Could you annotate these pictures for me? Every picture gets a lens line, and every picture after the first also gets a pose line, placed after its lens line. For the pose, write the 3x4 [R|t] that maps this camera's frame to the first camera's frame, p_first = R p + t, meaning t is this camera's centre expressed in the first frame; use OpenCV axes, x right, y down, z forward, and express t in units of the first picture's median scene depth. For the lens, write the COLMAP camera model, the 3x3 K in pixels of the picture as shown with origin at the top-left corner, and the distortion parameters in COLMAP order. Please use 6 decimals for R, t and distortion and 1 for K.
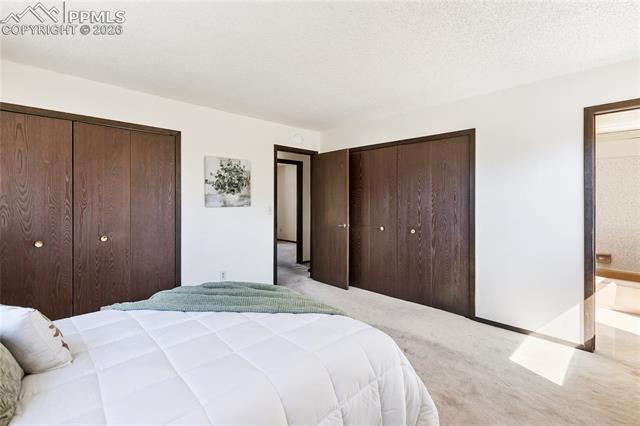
lens RADIAL K [[291.6, 0, 320.2], [0, 291.6, 206.7], [0, 0, 1]] dist [0.000243, -0.000415]
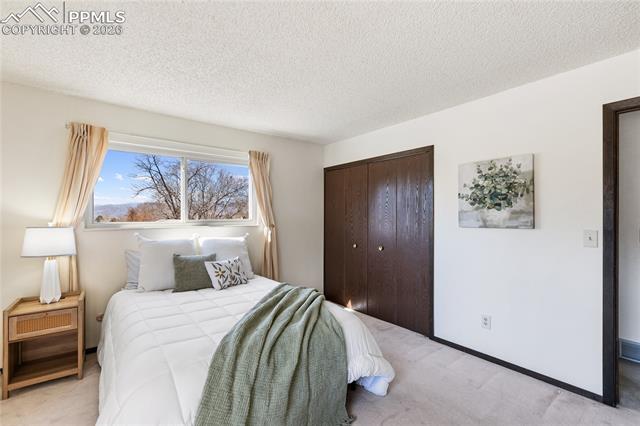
lens RADIAL K [[291.6, 0, 319.1], [0, 291.6, 216.6], [0, 0, 1]] dist [0.000243, -0.000415]
pose [[-0.108061, -0.003901, -0.994137, 0.443940], [-0.016652, 0.999859, -0.002114, -0.019007], [0.994005, 0.016326, -0.108111, 0.675595]]
